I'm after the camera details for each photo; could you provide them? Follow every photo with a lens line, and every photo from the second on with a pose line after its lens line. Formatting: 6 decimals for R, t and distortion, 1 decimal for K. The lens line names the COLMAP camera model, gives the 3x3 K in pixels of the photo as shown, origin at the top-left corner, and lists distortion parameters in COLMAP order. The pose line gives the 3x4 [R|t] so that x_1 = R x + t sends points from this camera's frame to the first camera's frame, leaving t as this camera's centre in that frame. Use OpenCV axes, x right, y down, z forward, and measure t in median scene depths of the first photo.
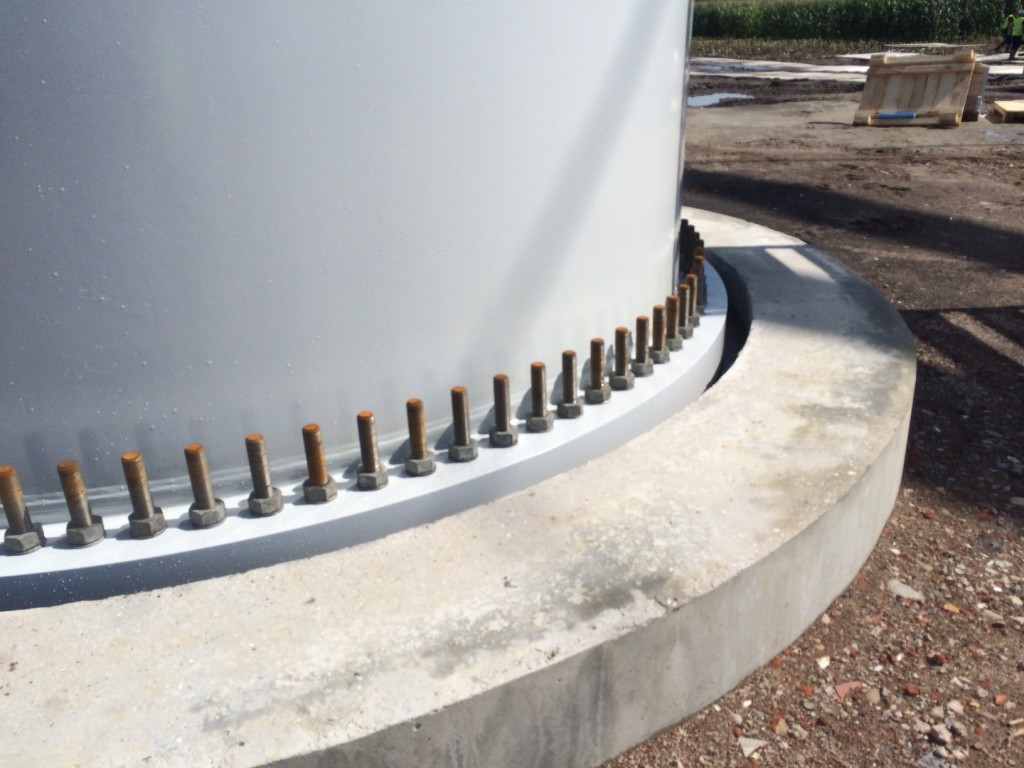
lens RADIAL K [[886.3, 0, 514.6], [0, 886.3, 383.5], [0, 0, 1]] dist [0.046702, -0.054183]
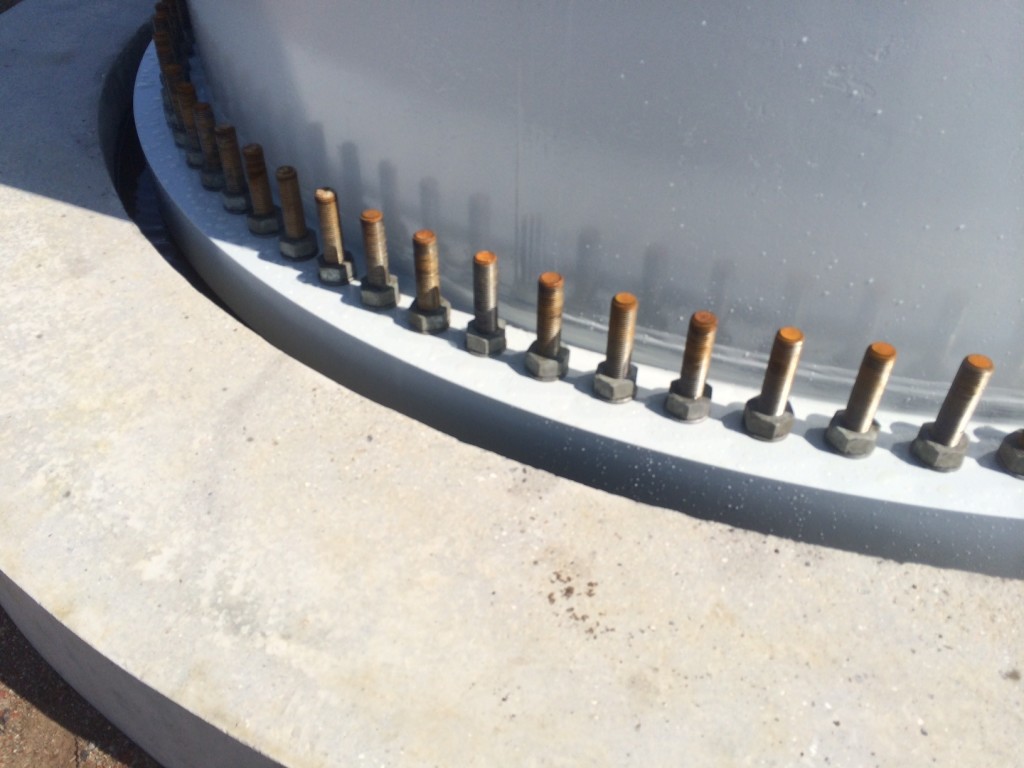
lens RADIAL K [[886.3, 0, 509.9], [0, 886.3, 384.3], [0, 0, 1]] dist [0.046702, -0.054183]
pose [[0.847319, 0.376219, -0.374847, -0.376301], [-0.243254, 0.902351, 0.355795, -0.079336], [0.472100, -0.210289, 0.856096, 0.343570]]
